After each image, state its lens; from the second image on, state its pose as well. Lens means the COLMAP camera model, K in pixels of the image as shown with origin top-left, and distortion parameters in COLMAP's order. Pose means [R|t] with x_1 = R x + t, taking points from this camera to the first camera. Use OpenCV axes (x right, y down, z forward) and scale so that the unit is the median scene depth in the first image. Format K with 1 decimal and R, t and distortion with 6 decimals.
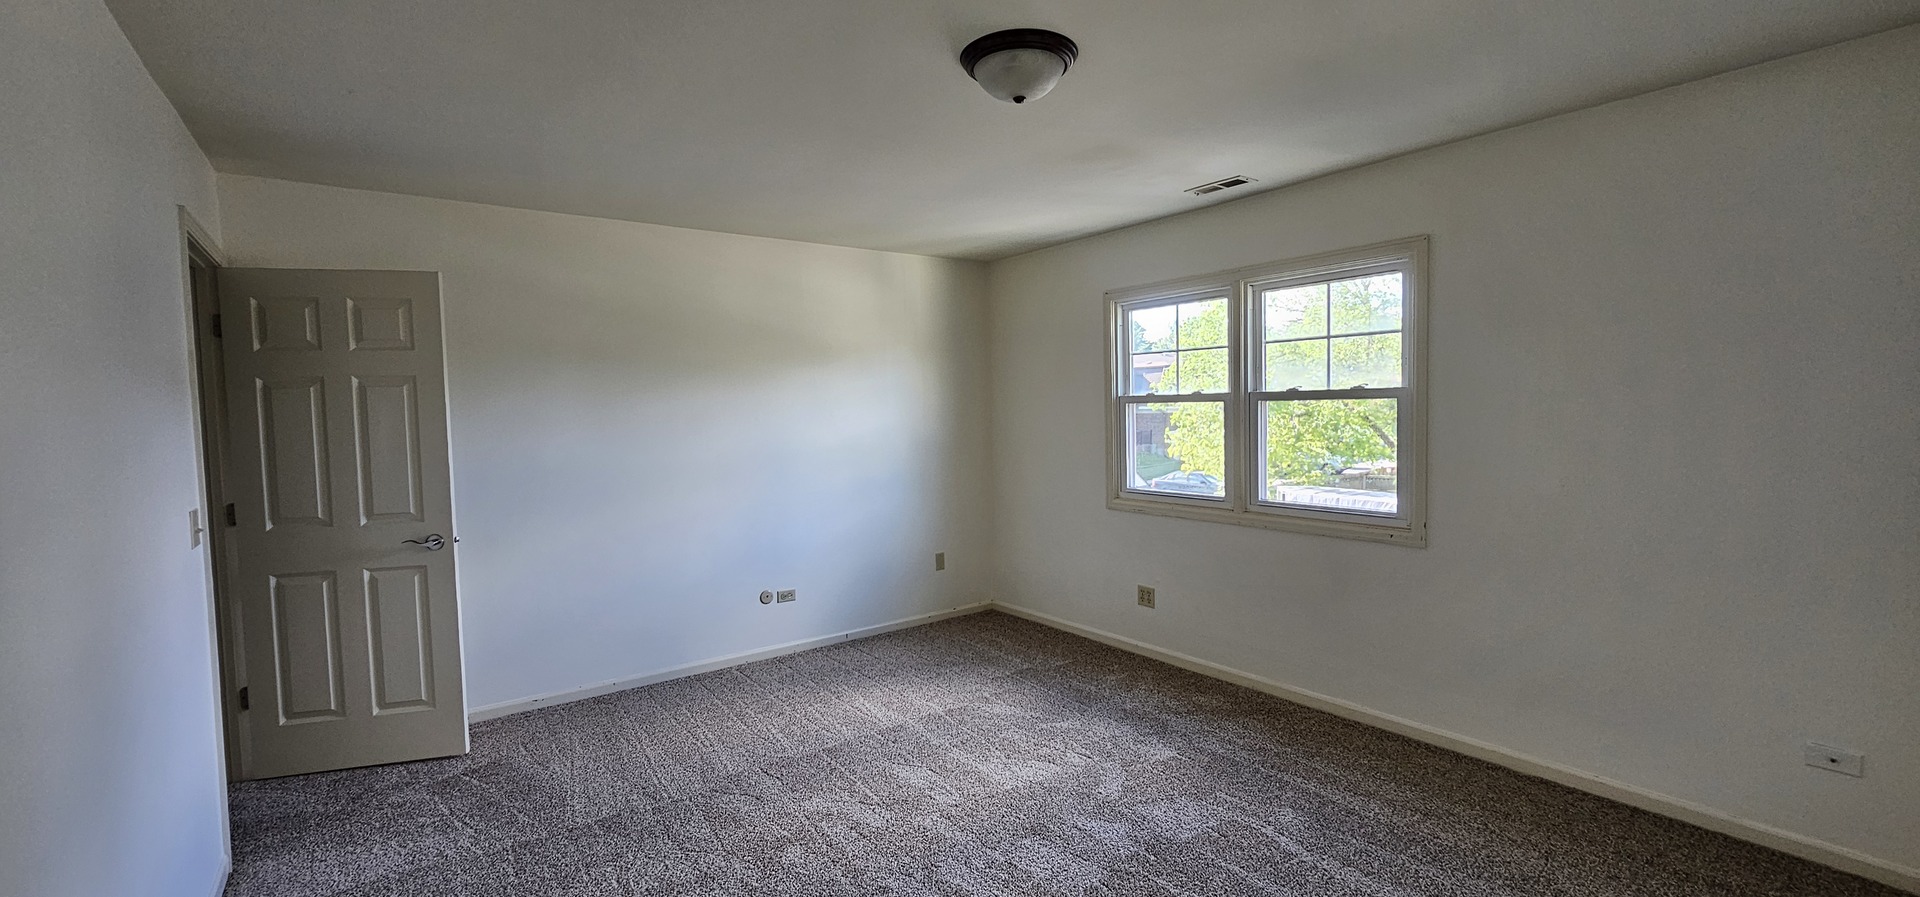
lens RADIAL K [[779.3, 0, 954.3], [0, 779.3, 450.6], [0, 0, 1]] dist [0.001270, 0.000018]
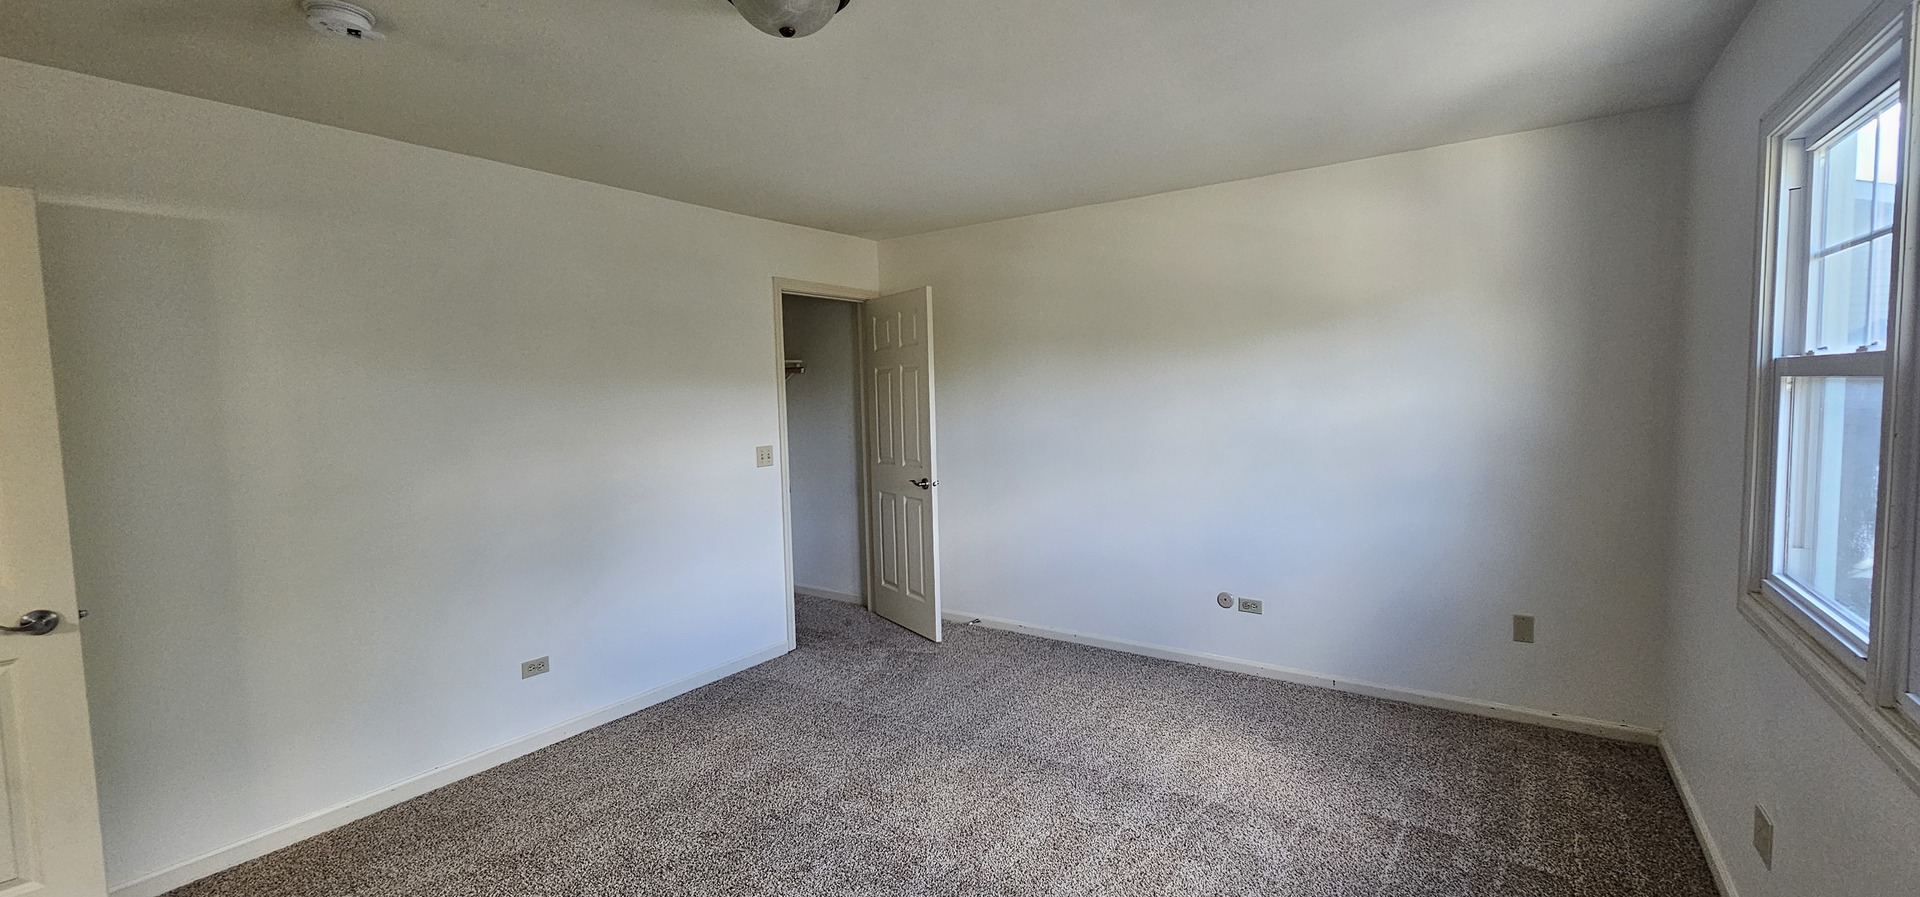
lens RADIAL K [[779.3, 0, 954.3], [0, 779.3, 450.6], [0, 0, 1]] dist [0.001270, 0.000018]
pose [[0.333554, 0.087775, -0.938636, 0.570220], [-0.031420, 0.996138, 0.081986, -0.049067], [0.942207, 0.002145, 0.335024, 0.529063]]
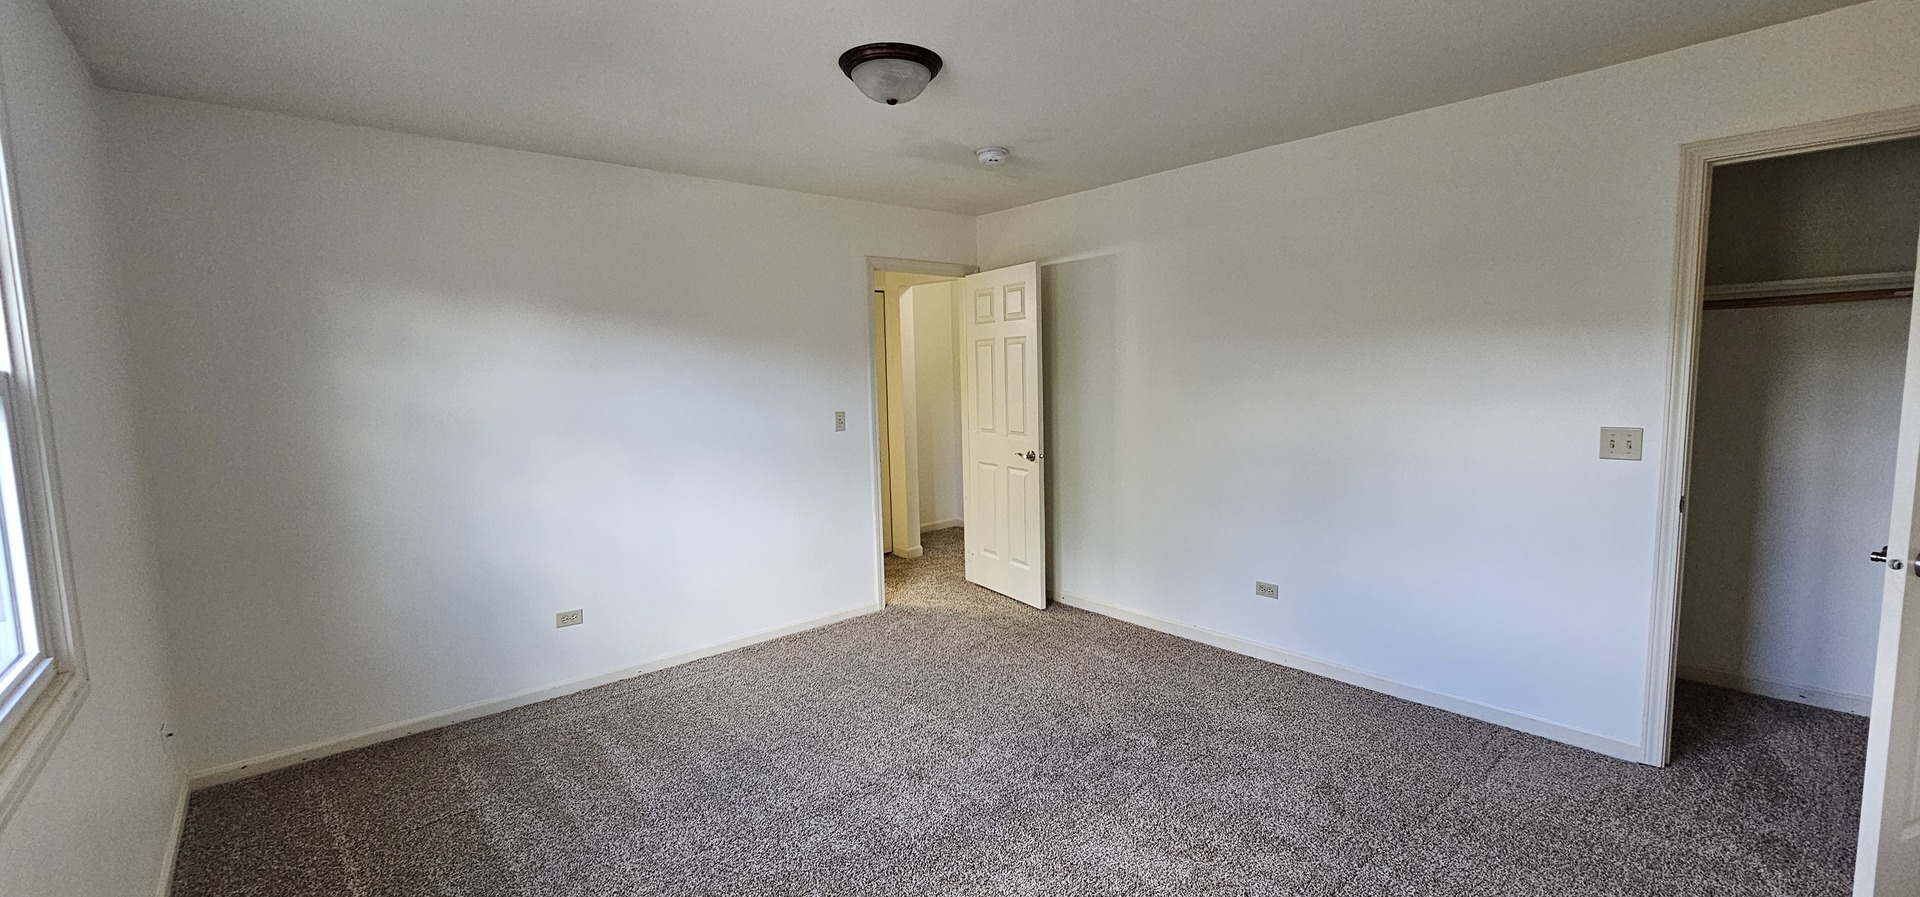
lens RADIAL K [[779.3, 0, 954.3], [0, 779.3, 450.6], [0, 0, 1]] dist [0.001270, 0.000018]
pose [[-0.993974, 0.060882, -0.091150, 0.073882], [0.045512, 0.985725, 0.162095, -0.078623], [0.099717, 0.156970, -0.982556, 1.326382]]
